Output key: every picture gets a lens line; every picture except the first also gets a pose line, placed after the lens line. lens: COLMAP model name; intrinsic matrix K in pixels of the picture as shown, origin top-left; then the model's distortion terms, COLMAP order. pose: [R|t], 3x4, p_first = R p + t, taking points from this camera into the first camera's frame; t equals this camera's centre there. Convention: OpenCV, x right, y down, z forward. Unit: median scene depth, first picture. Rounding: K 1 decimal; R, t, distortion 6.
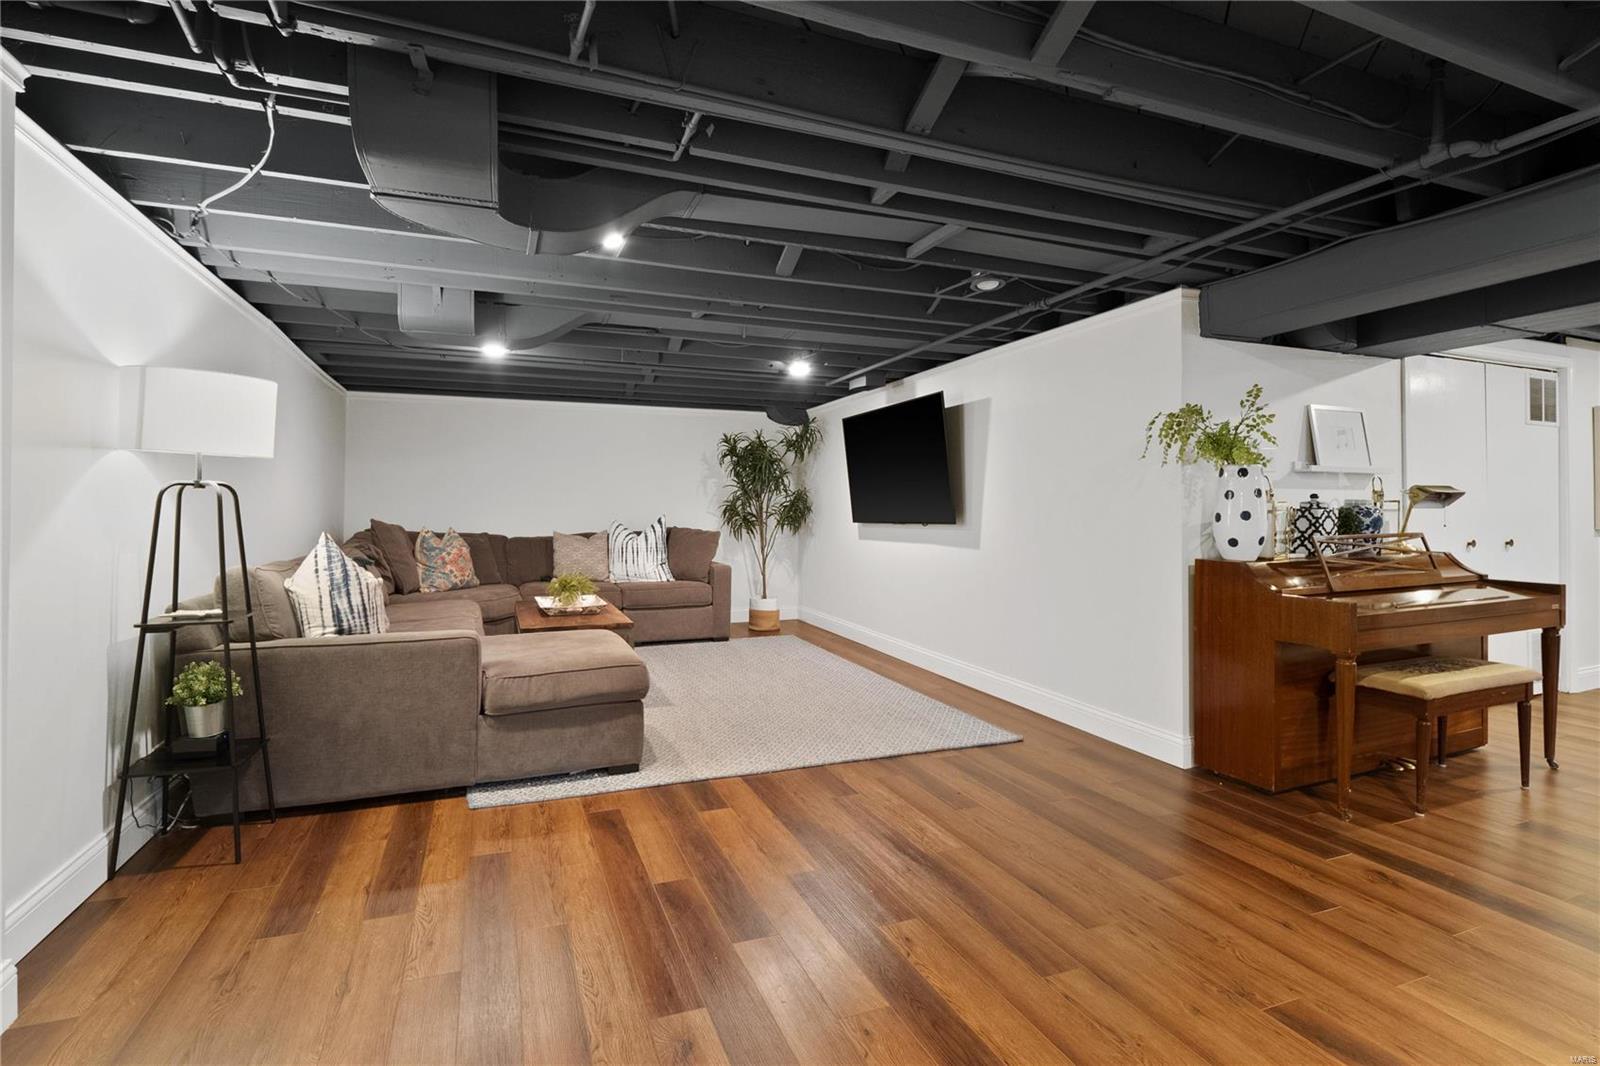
lens RADIAL K [[767.6, 0, 807.1], [0, 767.6, 523.7], [0, 0, 1]] dist [-0.017906, -0.000066]
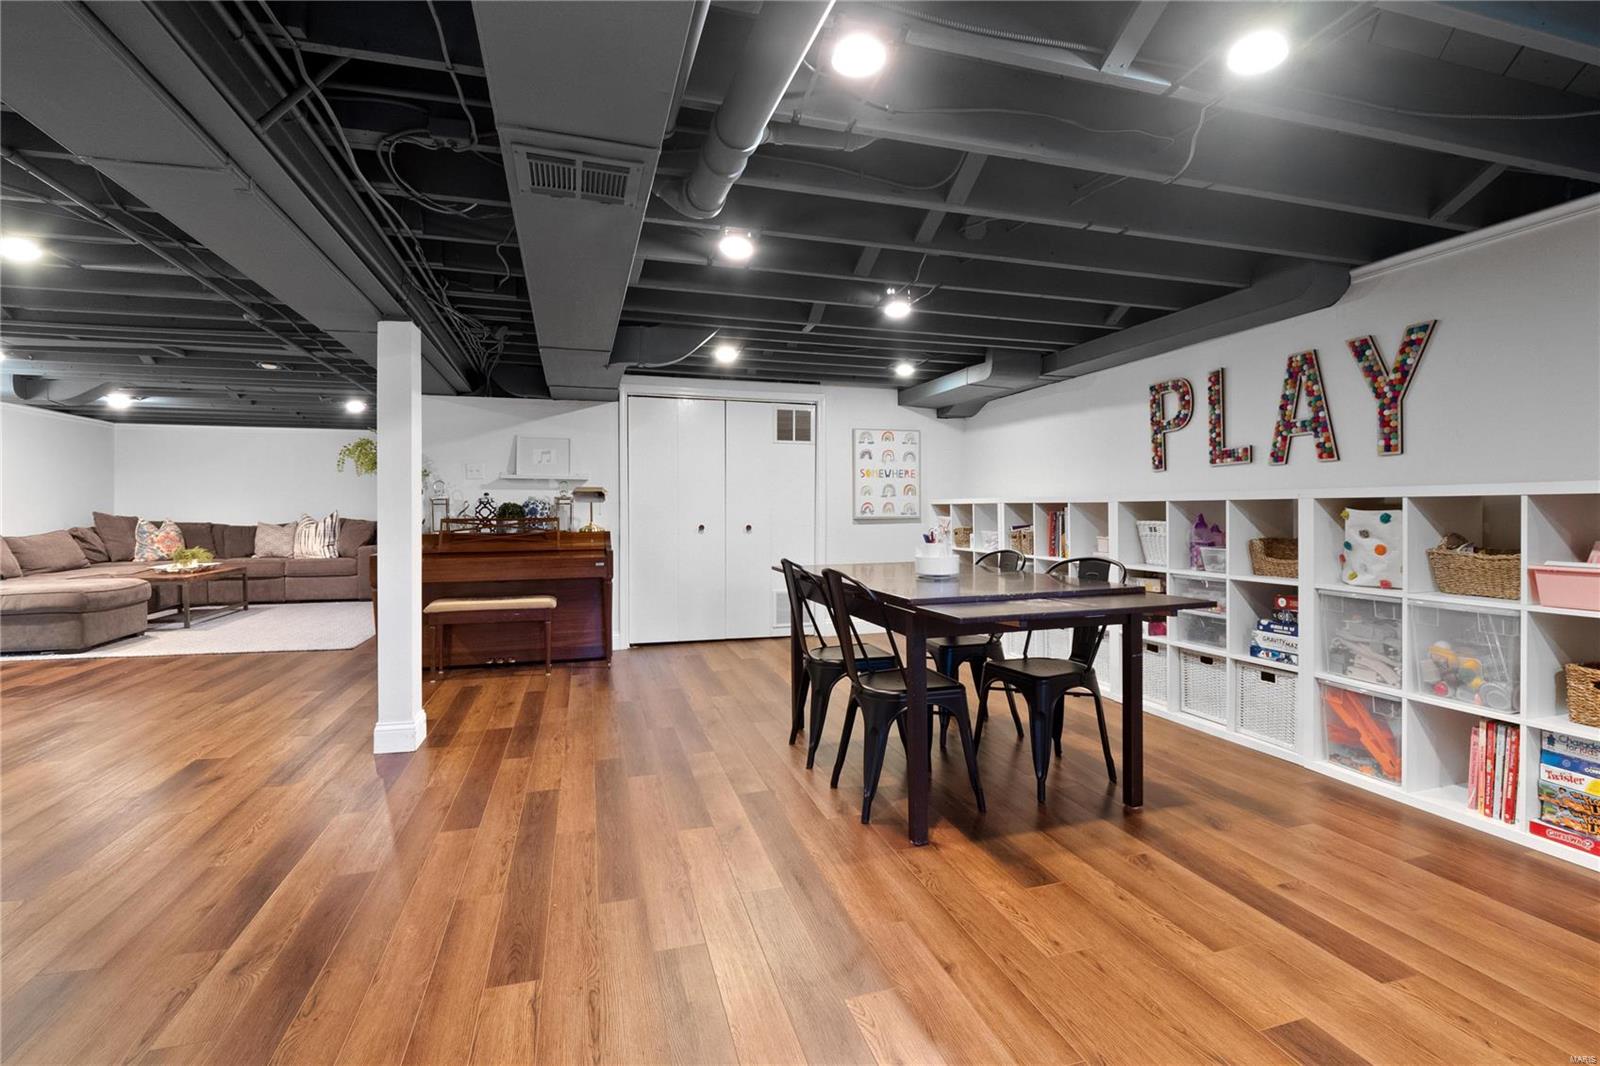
lens RADIAL K [[767.6, 0, 807.1], [0, 767.6, 523.7], [0, 0, 1]] dist [-0.017906, -0.000066]
pose [[0.994957, 0.002909, -0.100259, 0.895062], [-0.003082, 0.999994, -0.001572, 0.014231], [0.100254, 0.001873, 0.994960, -0.304882]]
